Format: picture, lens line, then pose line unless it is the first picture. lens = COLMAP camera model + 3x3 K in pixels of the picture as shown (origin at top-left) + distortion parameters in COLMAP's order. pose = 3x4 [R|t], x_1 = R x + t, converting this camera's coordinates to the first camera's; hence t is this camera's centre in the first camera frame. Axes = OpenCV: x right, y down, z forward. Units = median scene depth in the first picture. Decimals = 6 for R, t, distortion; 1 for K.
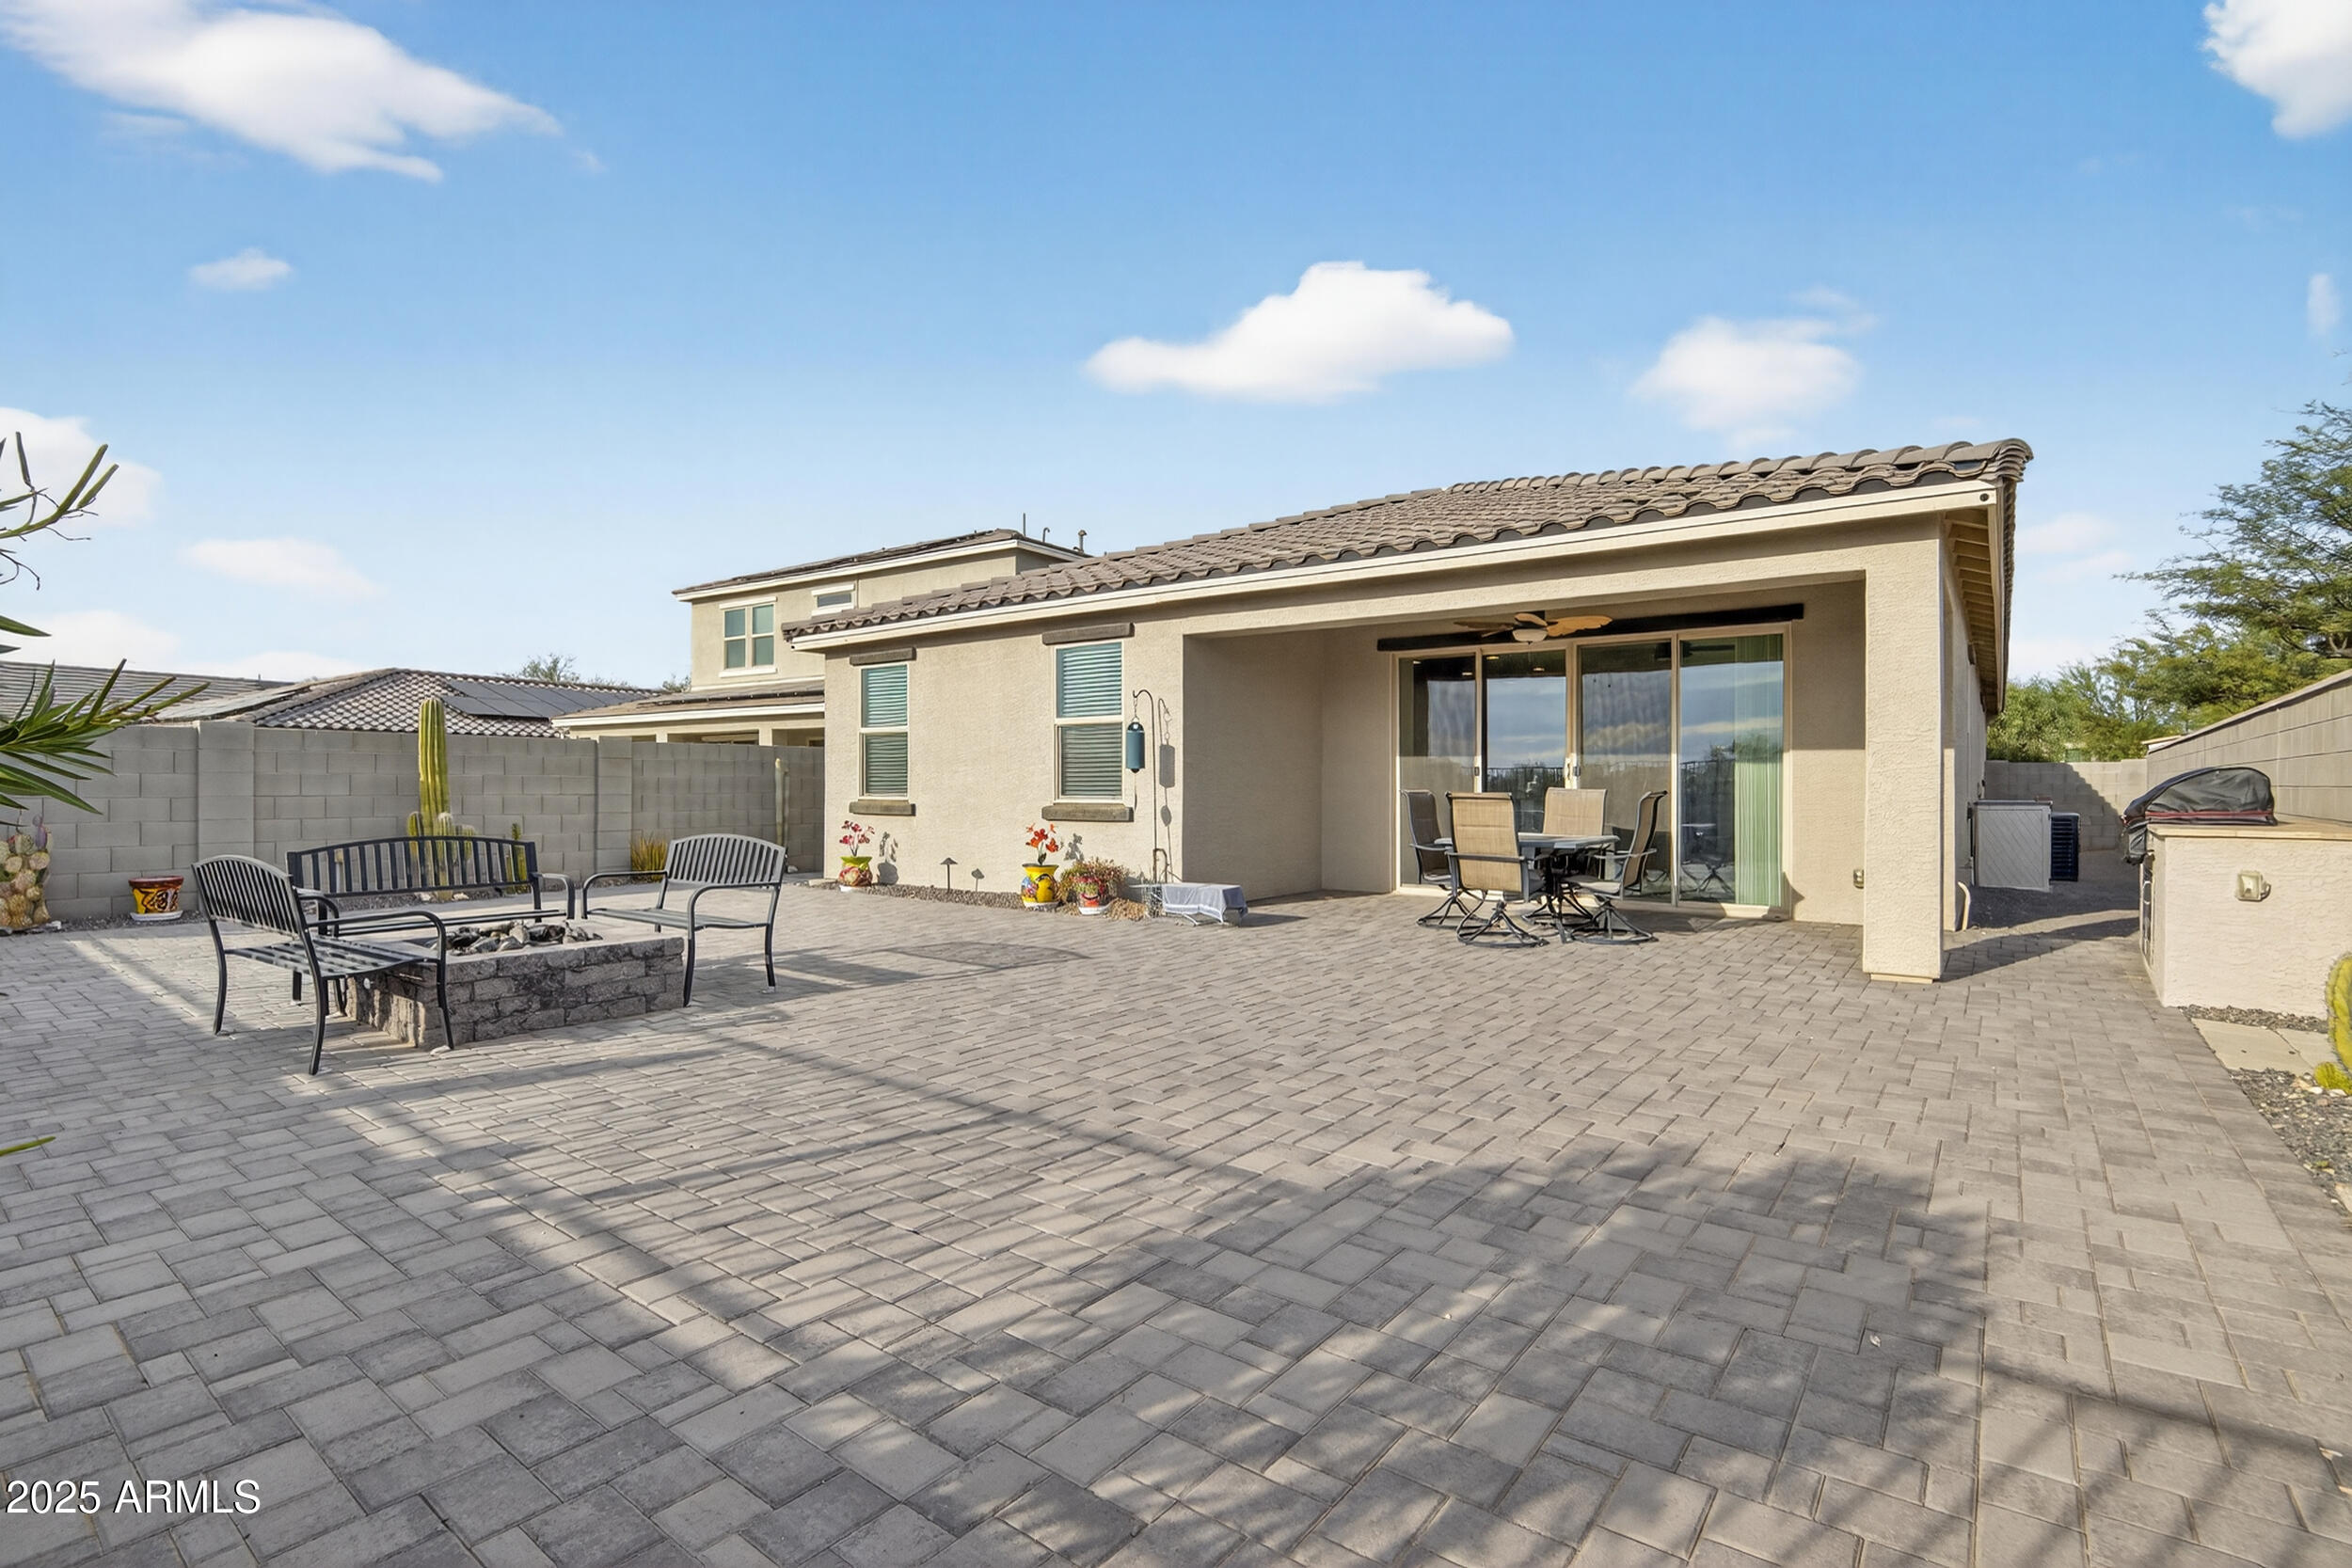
lens RADIAL K [[1104.9, 0, 1198.2], [0, 1104.9, 776.2], [0, 0, 1]] dist [-0.033384, 0.005850]
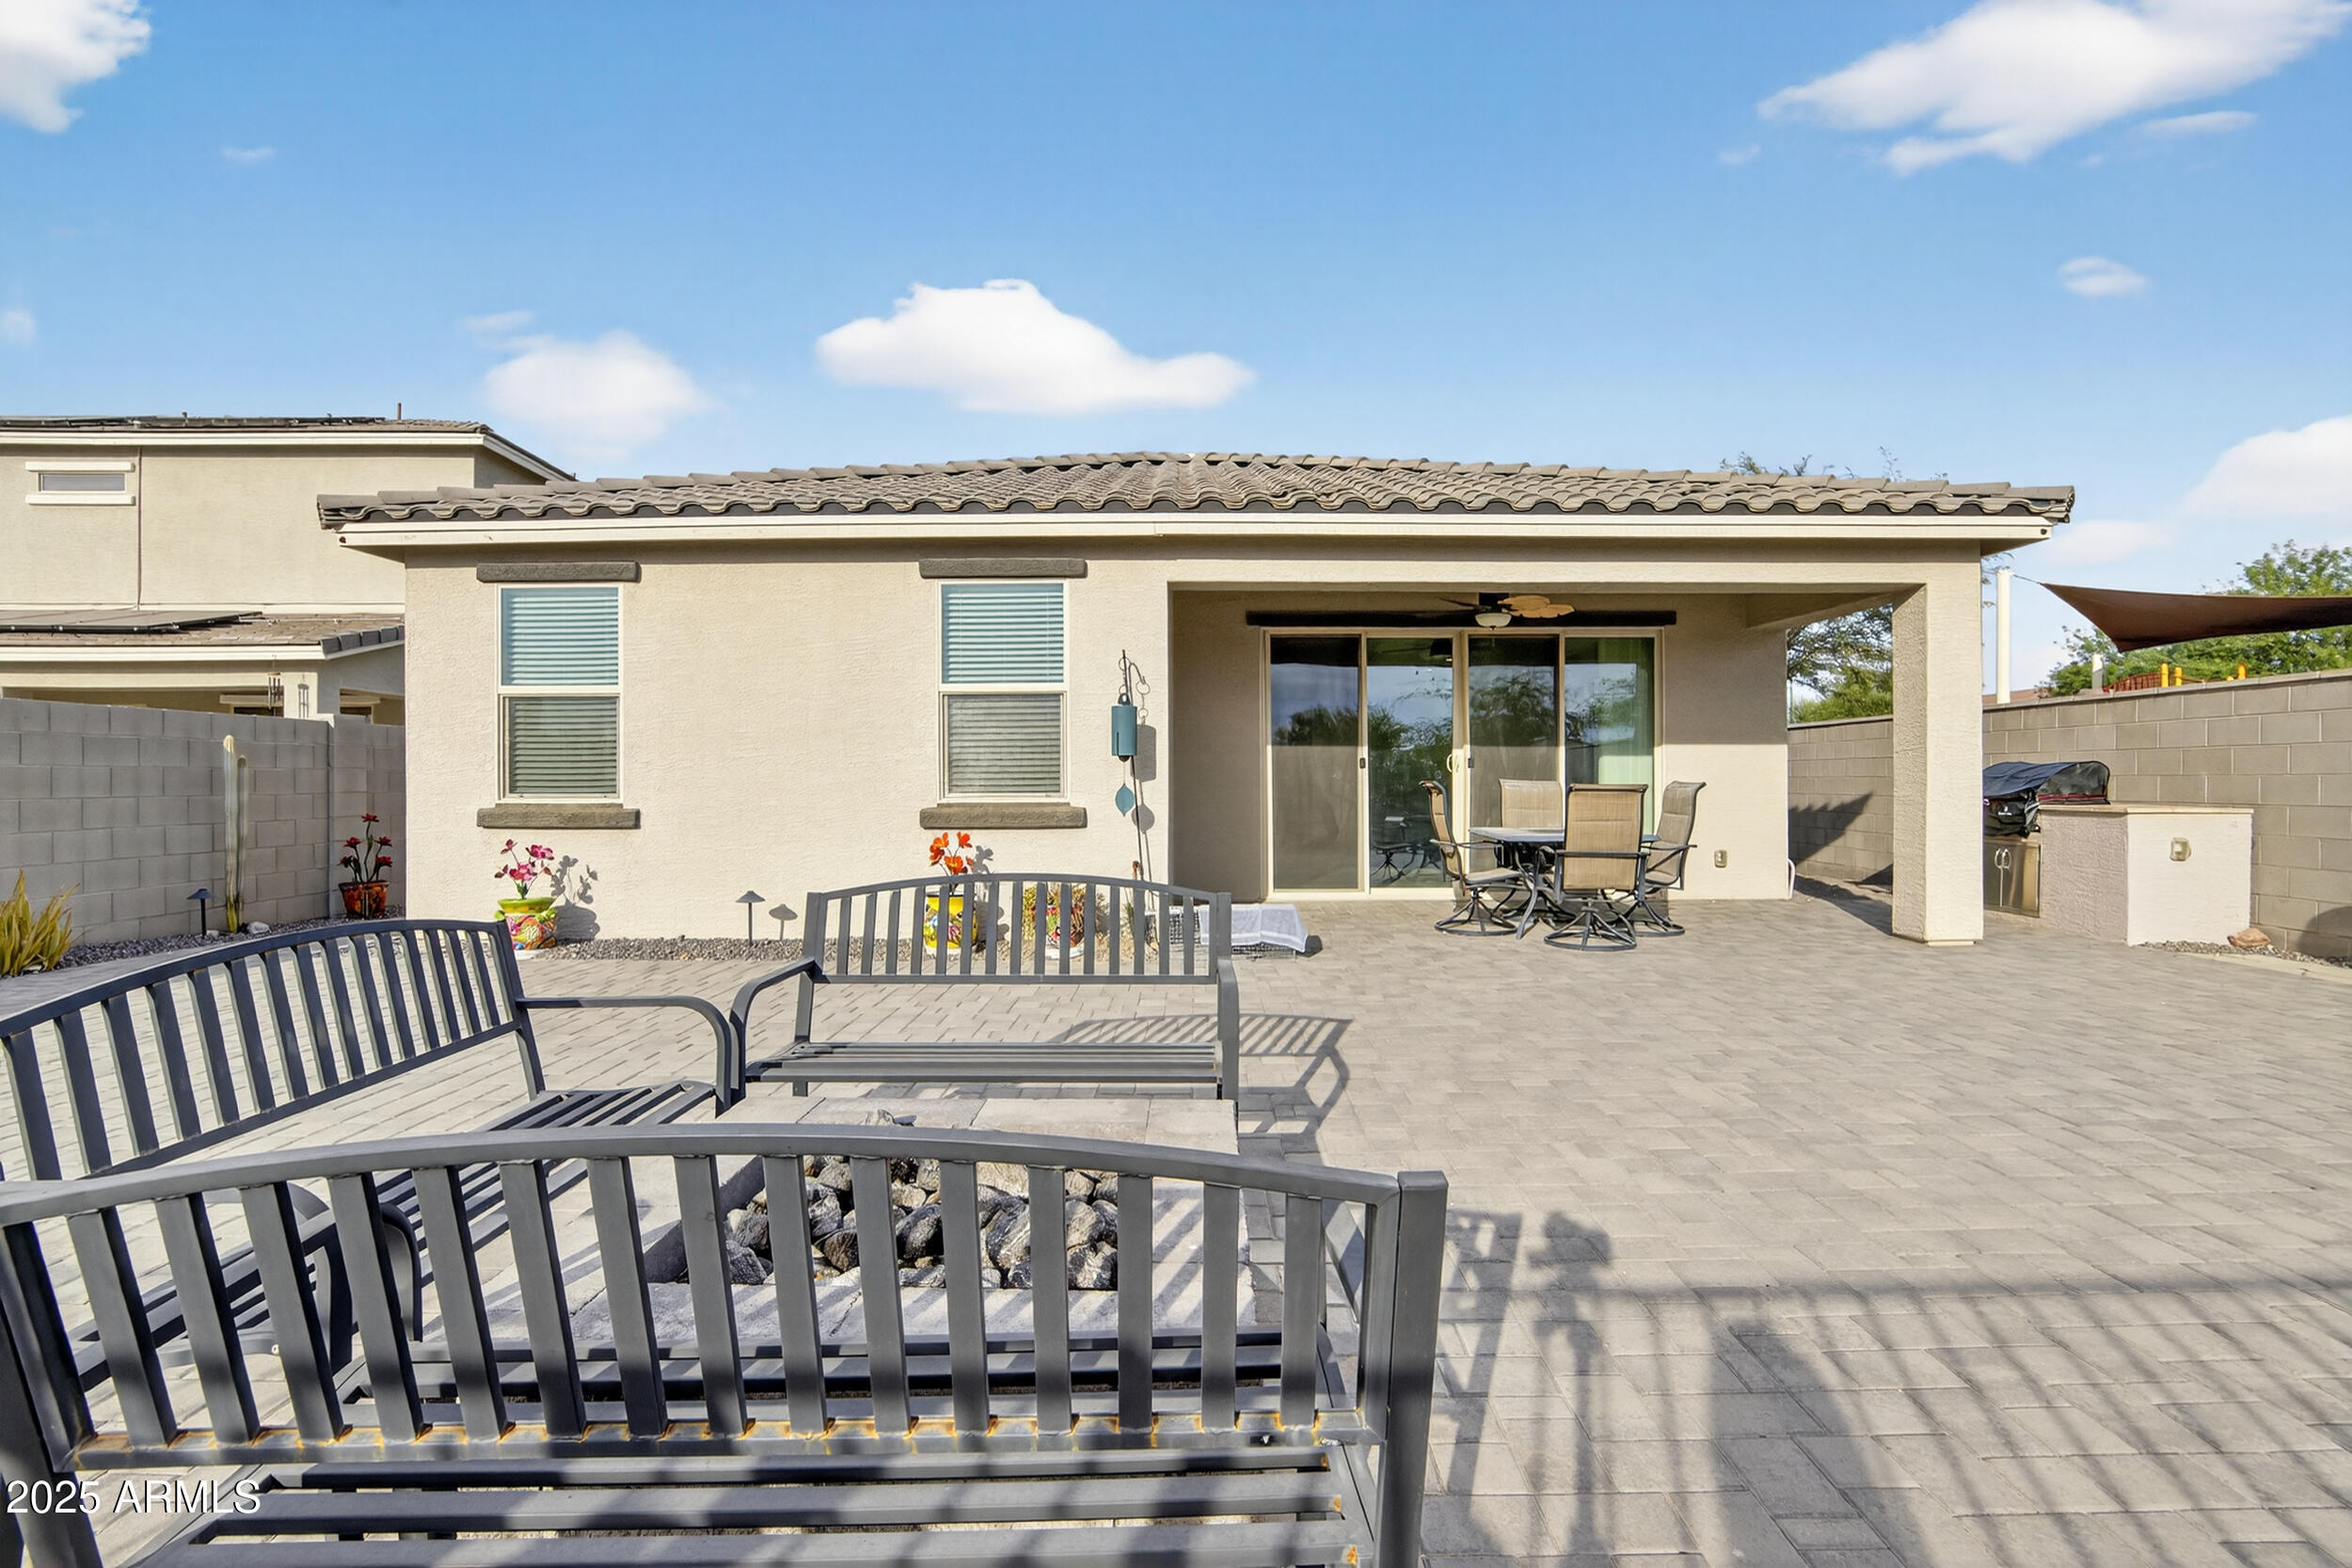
lens RADIAL K [[1104.9, 0, 1185.3], [0, 1104.9, 798.2], [0, 0, 1]] dist [-0.033384, 0.005850]
pose [[0.806836, -0.015744, 0.590566, -0.401478], [-0.001434, 0.999590, 0.028607, 0.000096], [-0.590774, -0.023928, 0.806482, 0.326185]]
